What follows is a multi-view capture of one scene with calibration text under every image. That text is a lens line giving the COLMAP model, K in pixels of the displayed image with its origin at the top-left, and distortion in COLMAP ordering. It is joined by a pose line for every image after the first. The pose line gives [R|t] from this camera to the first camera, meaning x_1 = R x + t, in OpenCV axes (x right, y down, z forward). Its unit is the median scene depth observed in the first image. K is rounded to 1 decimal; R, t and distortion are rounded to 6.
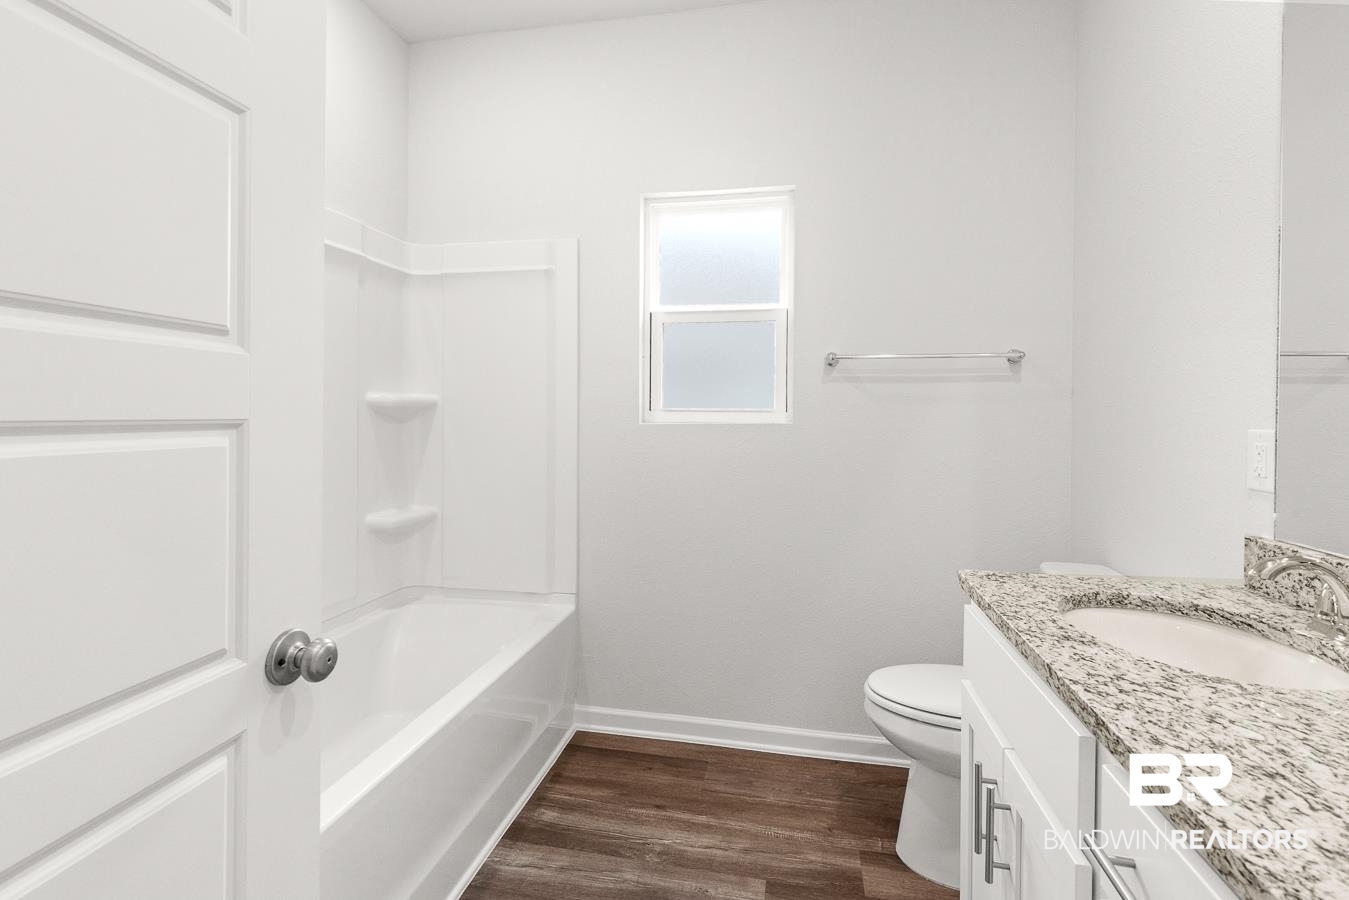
lens RADIAL K [[629.6, 0, 674.8], [0, 629.6, 402.6], [0, 0, 1]] dist [0.002481, 0.000209]
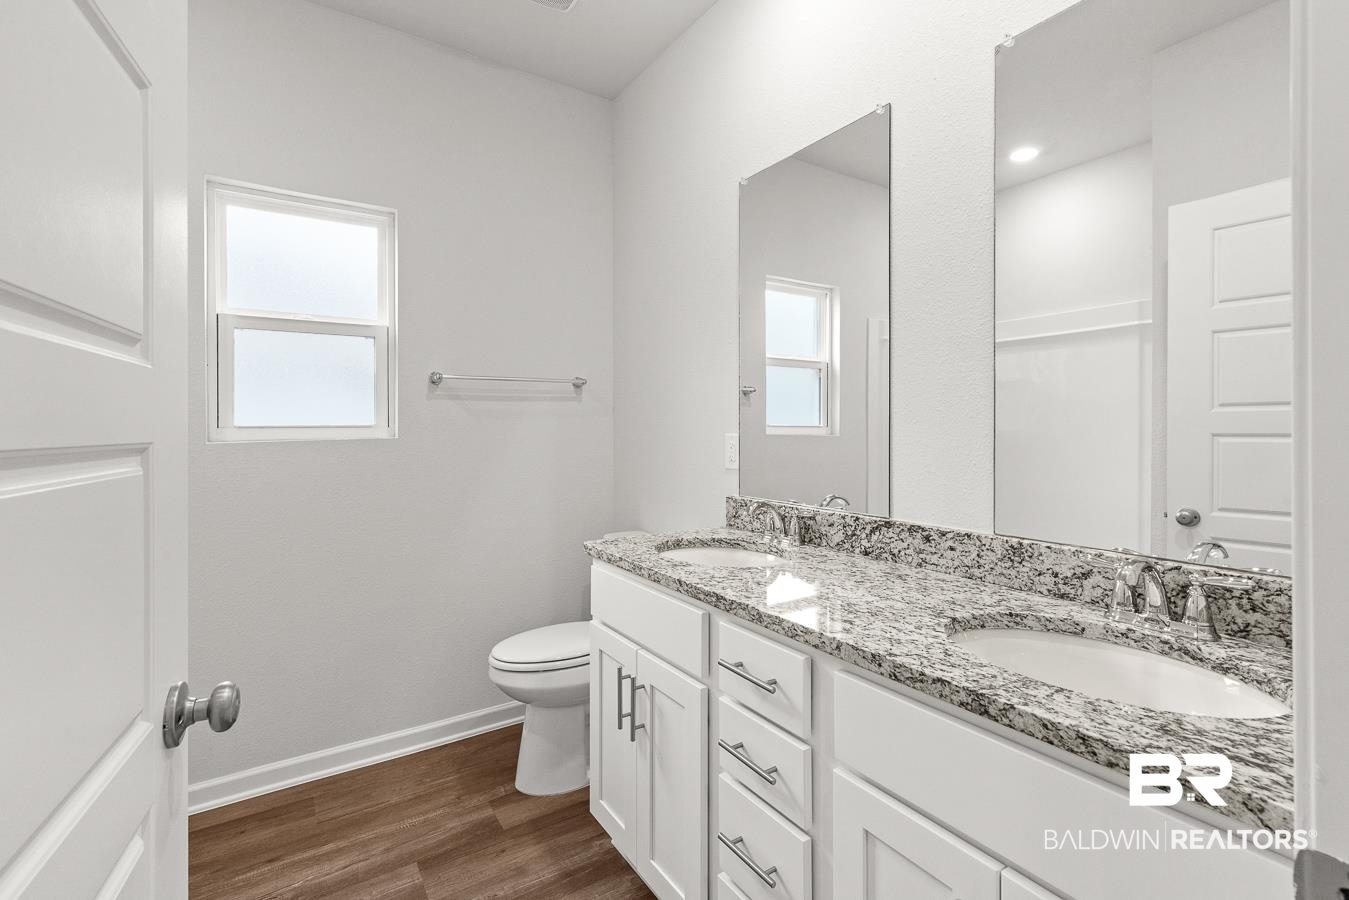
lens RADIAL K [[629.6, 0, 674.8], [0, 629.6, 402.6], [0, 0, 1]] dist [0.002481, 0.000209]
pose [[0.704089, 0.014473, 0.709964, -0.299328], [0.000080, 0.999791, -0.020461, -0.005498], [-0.710112, 0.014464, 0.703941, -0.078140]]
